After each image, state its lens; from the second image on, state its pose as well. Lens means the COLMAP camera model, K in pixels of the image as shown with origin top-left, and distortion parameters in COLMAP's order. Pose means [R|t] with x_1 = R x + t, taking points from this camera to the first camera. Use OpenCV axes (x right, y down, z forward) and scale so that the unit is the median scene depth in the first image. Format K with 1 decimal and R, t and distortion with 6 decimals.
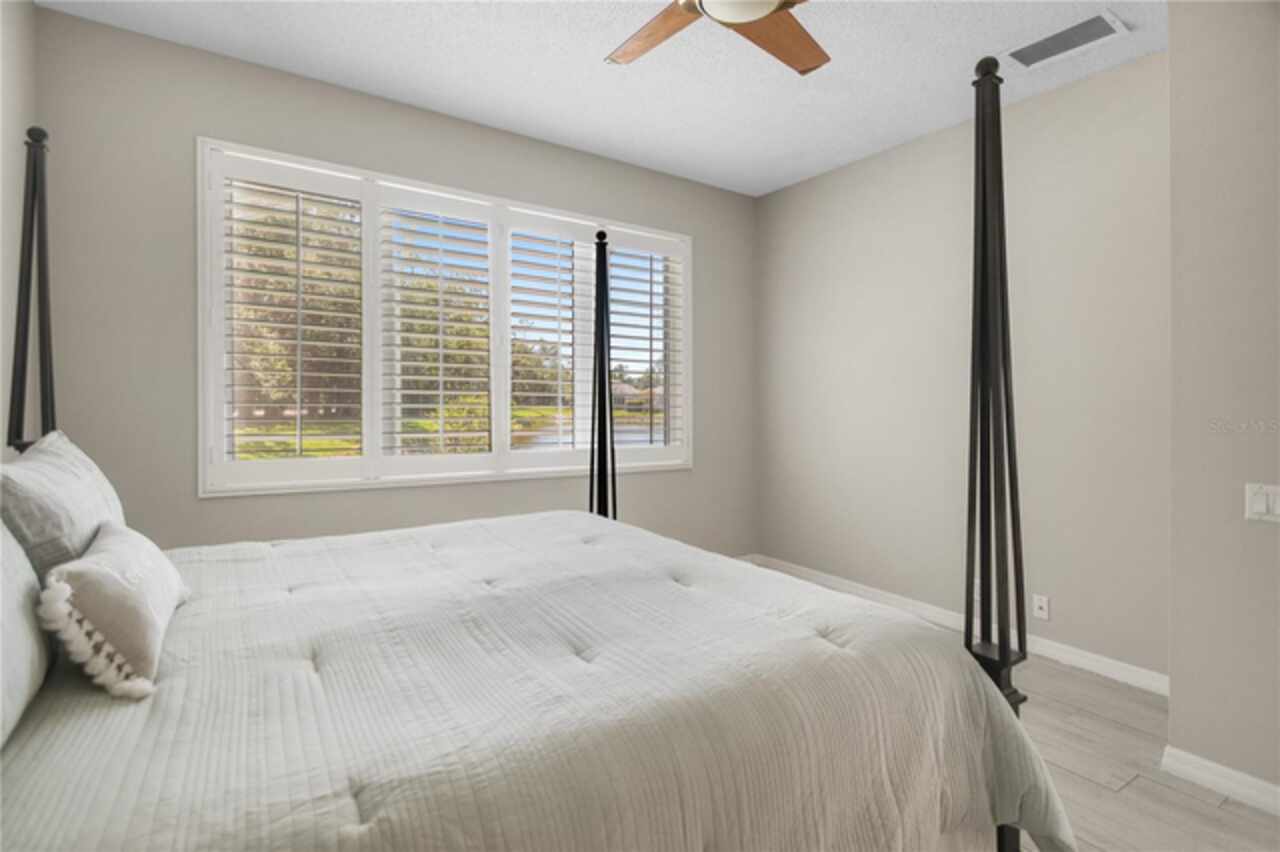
lens RADIAL K [[634.2, 0, 614.3], [0, 634.2, 404.3], [0, 0, 1]] dist [-0.001770, -0.000882]
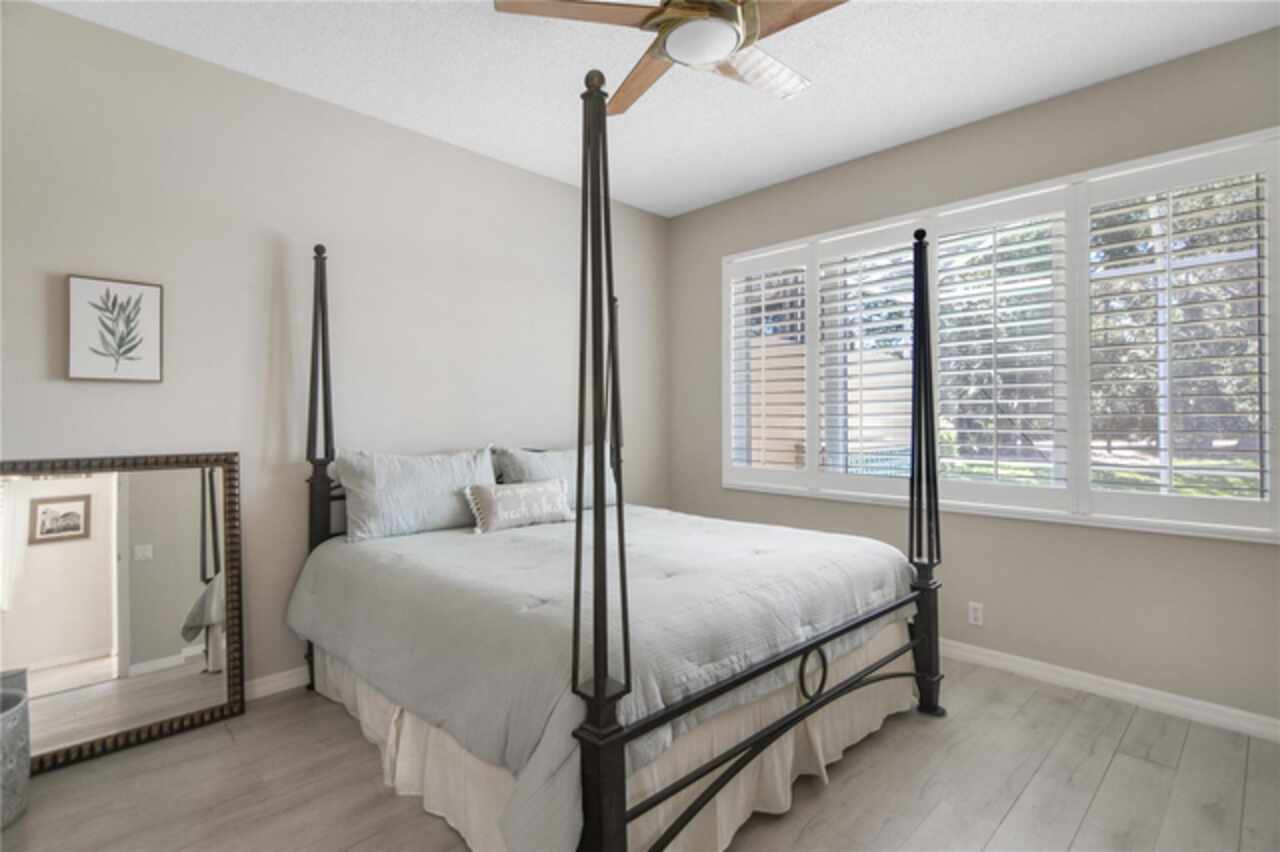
lens RADIAL K [[609.6, 0, 631.1], [0, 609.6, 425.3], [0, 0, 1]] dist [-0.000980, -0.000430]
pose [[0.156918, 0.005246, -0.987598, 0.740505], [-0.016160, 0.999866, 0.002743, 0.001128], [0.987479, 0.015529, 0.156982, 0.484026]]
